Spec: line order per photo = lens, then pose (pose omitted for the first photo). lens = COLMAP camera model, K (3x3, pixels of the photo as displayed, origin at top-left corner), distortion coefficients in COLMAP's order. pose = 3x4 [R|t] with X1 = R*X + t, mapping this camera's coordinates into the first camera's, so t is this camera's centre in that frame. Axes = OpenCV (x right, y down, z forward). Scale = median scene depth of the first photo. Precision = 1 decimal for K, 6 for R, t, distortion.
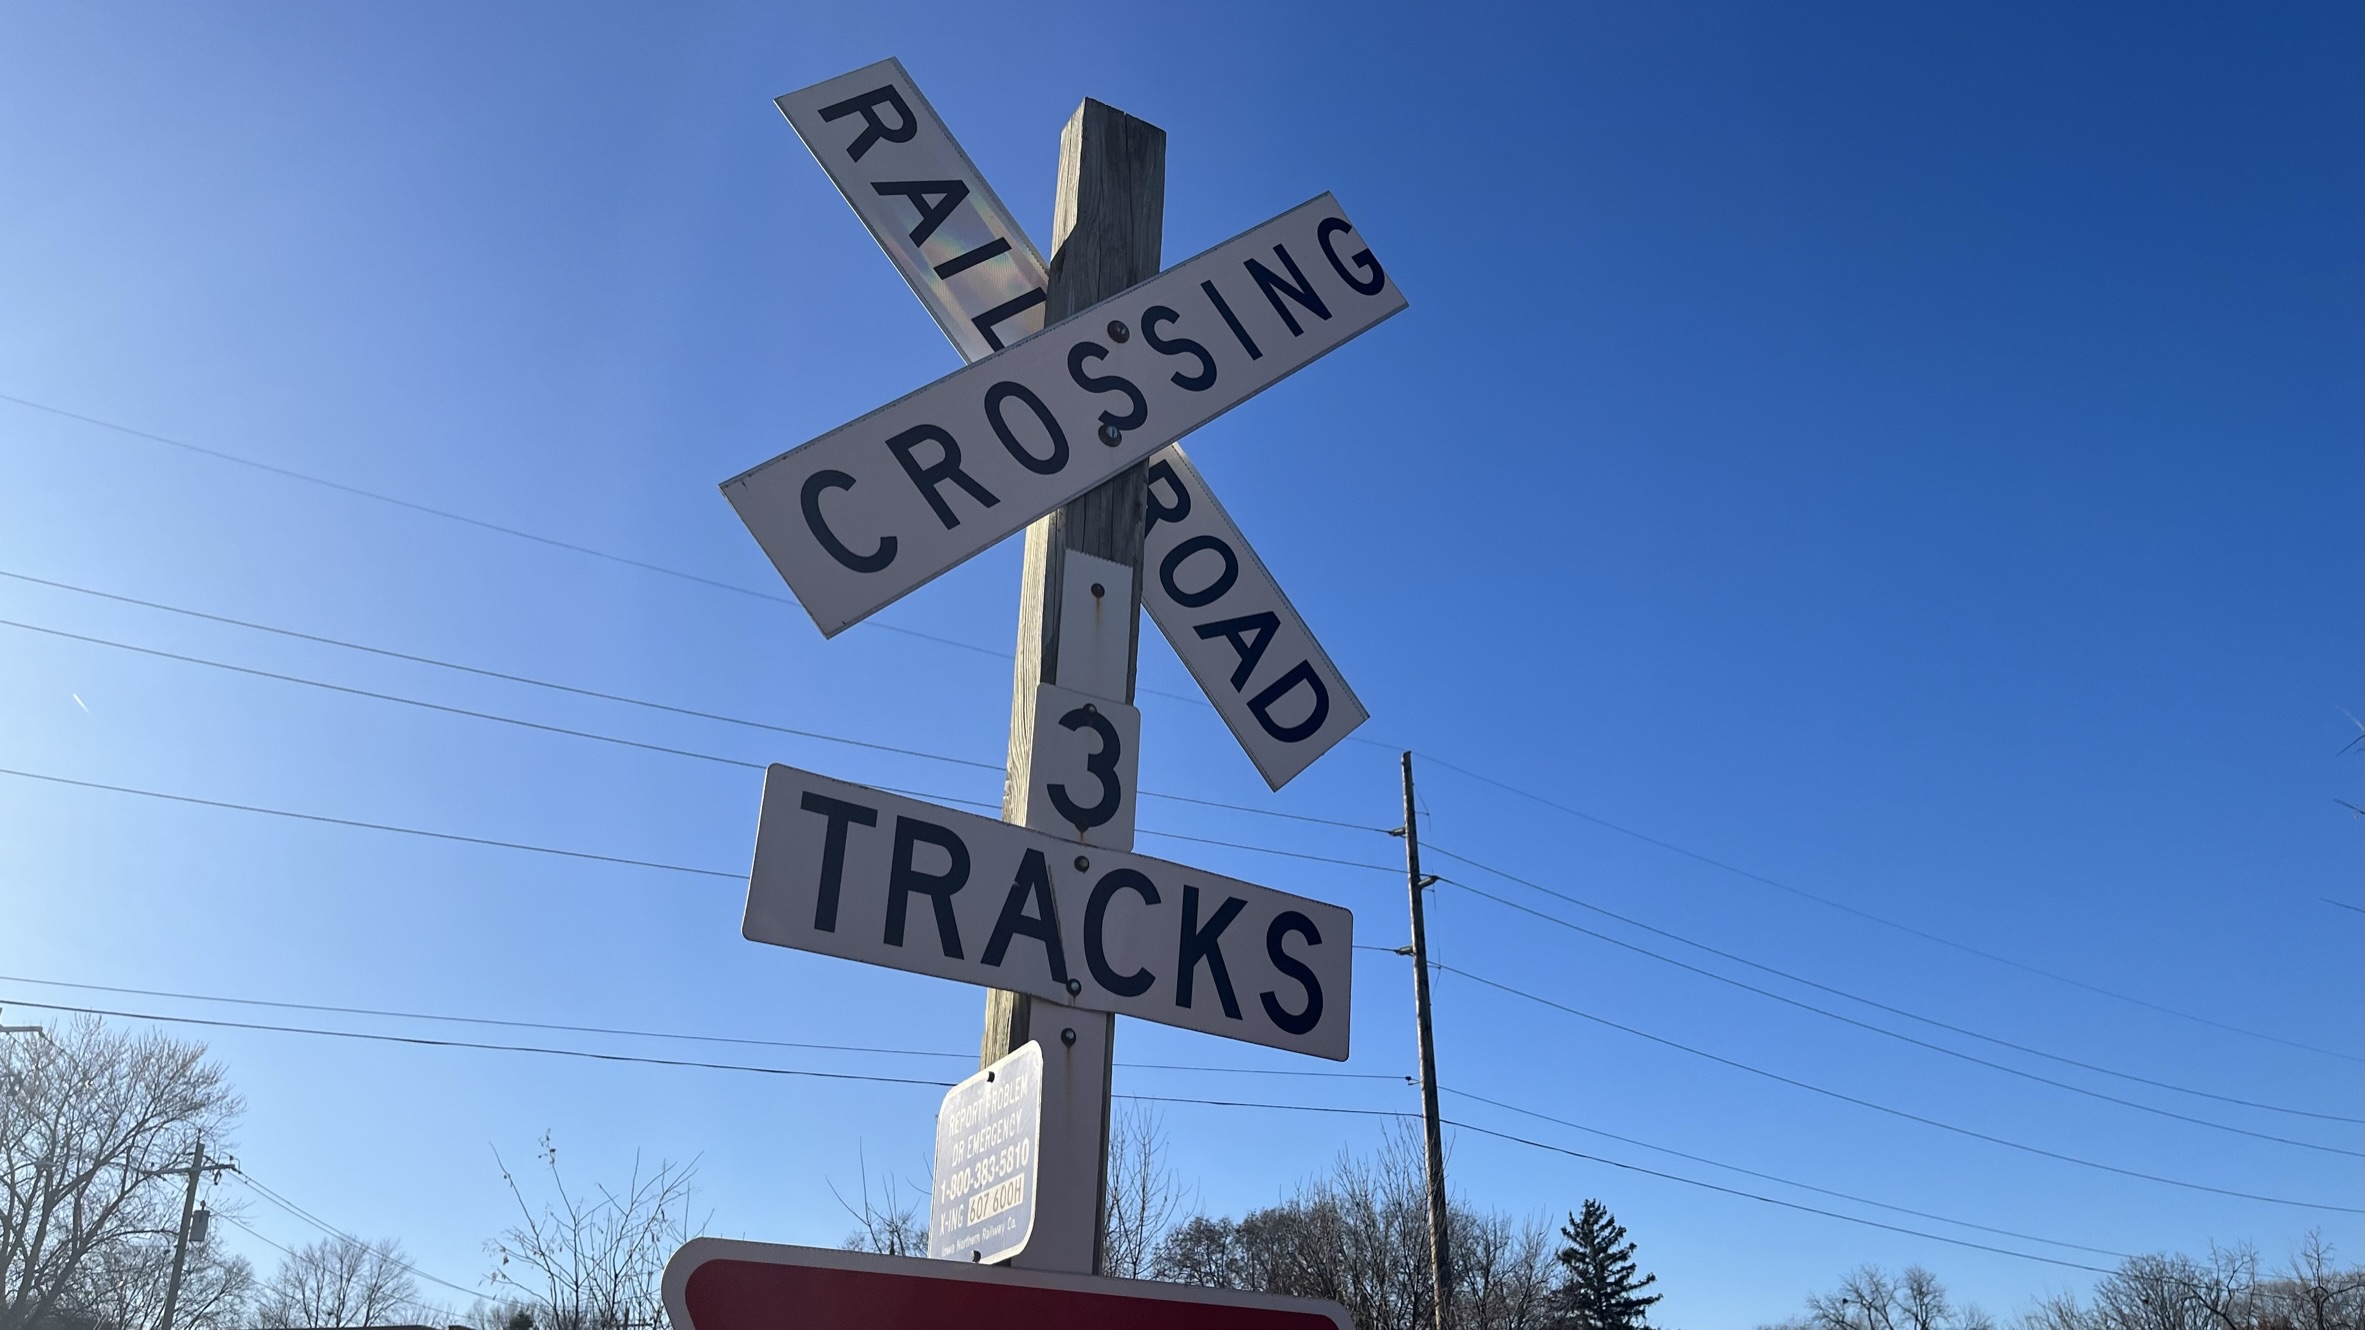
lens RADIAL K [[1772.0, 0, 1169.4], [0, 1772.0, 652.3], [0, 0, 1]] dist [0.095096, -0.135554]
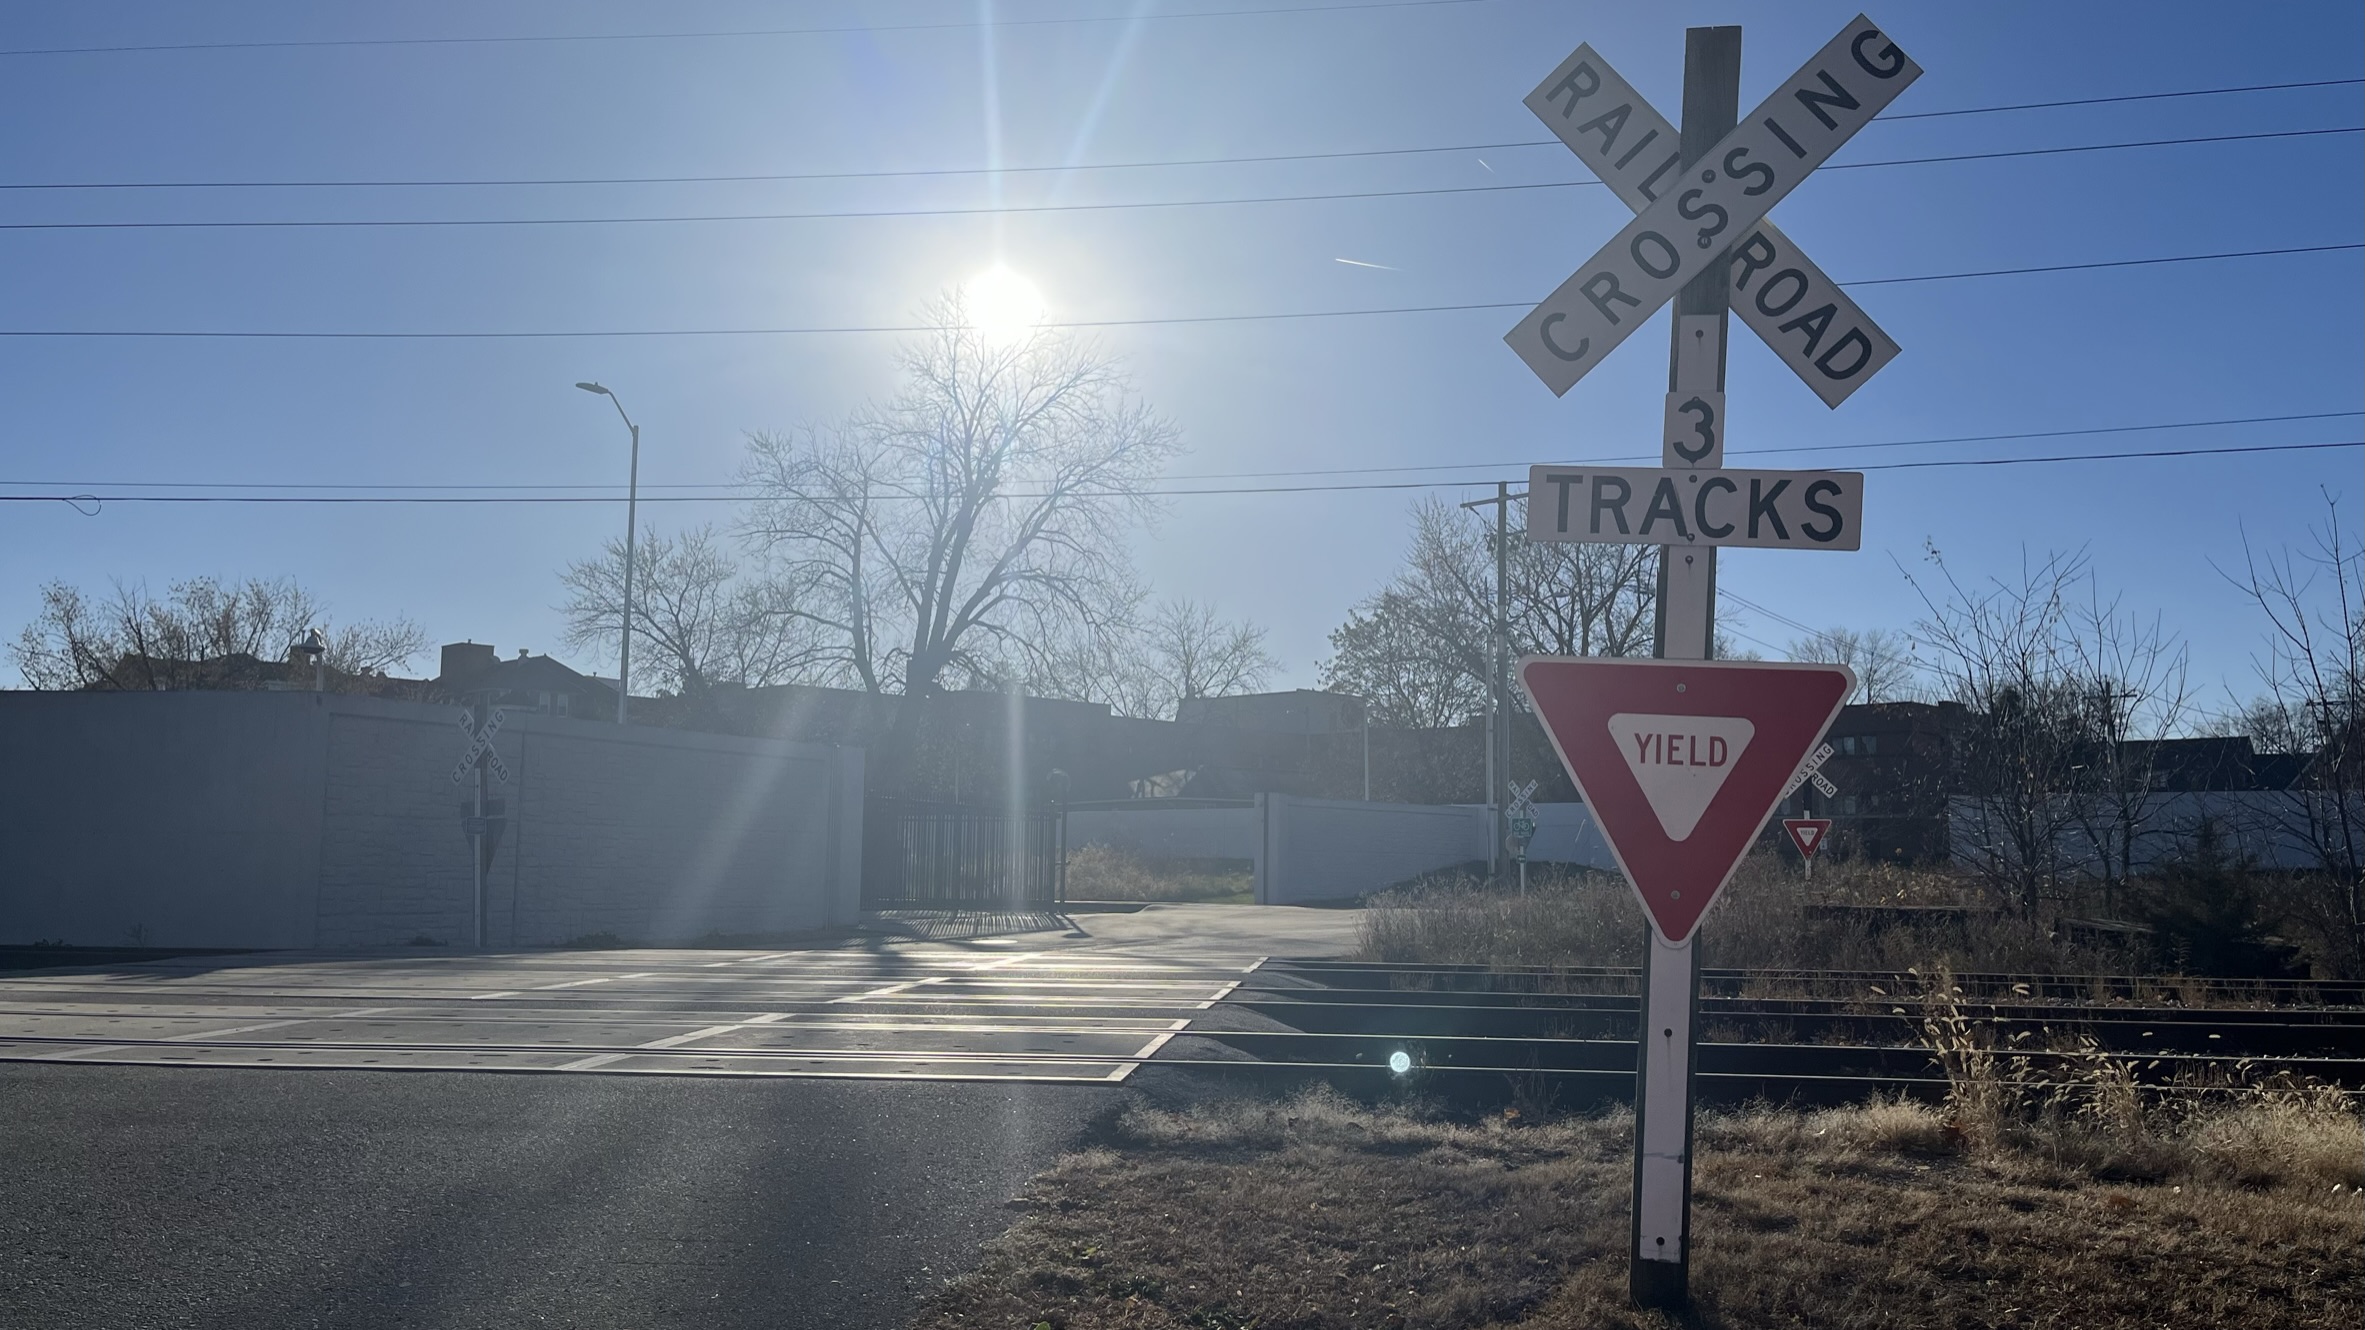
lens RADIAL K [[1772.0, 0, 1169.4], [0, 1772.0, 652.3], [0, 0, 1]] dist [0.095096, -0.135554]
pose [[0.709500, -0.053175, -0.702696, 0.850383], [0.277245, 0.937800, 0.208963, -0.260610], [0.647877, -0.343078, 0.680112, -0.787999]]
